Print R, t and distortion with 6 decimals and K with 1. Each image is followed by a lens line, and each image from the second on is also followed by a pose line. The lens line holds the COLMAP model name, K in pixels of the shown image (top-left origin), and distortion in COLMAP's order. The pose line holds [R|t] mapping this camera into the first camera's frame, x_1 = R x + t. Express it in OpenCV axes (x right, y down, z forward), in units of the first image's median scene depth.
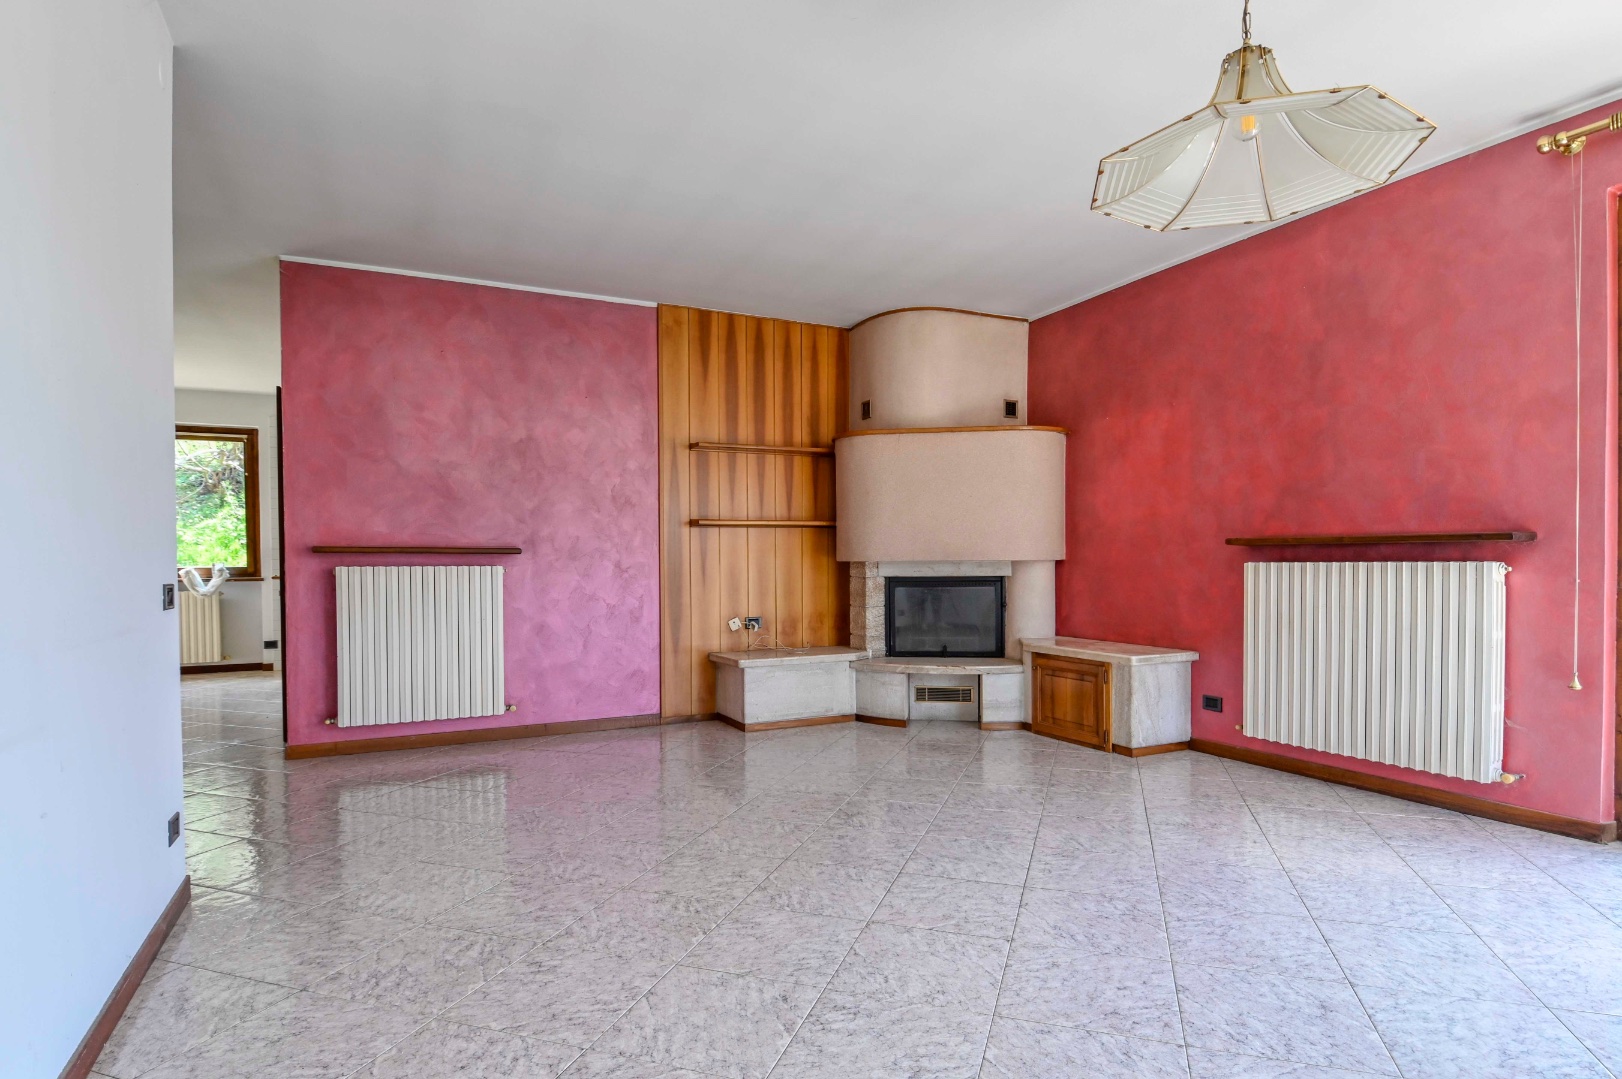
lens RADIAL K [[839.5, 0, 815.7], [0, 839.5, 580.2], [0, 0, 1]] dist [0.004169, -0.022070]
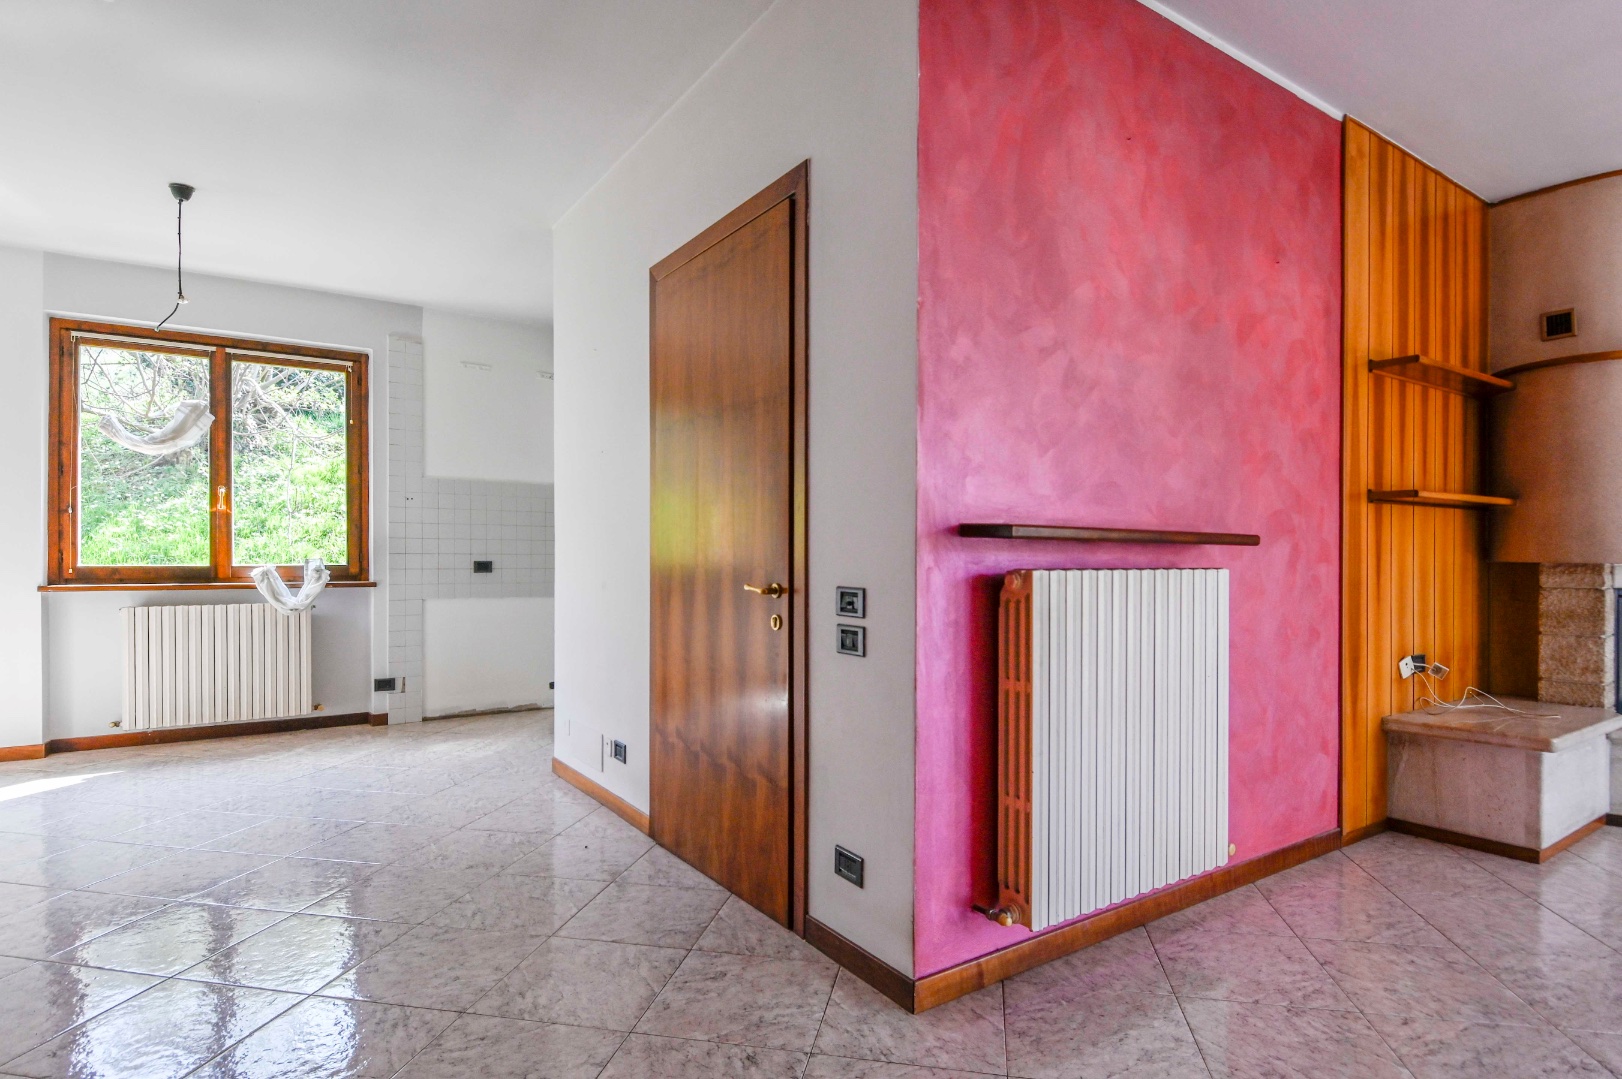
lens RADIAL K [[843.1, 0, 809.9], [0, 843.1, 560.0], [0, 0, 1]] dist [0.001592, -0.000396]
pose [[0.992695, 0.006832, 0.120459, -0.419474], [-0.004013, 0.999713, -0.023629, -0.005817], [-0.120586, 0.022973, 0.992437, 0.321586]]
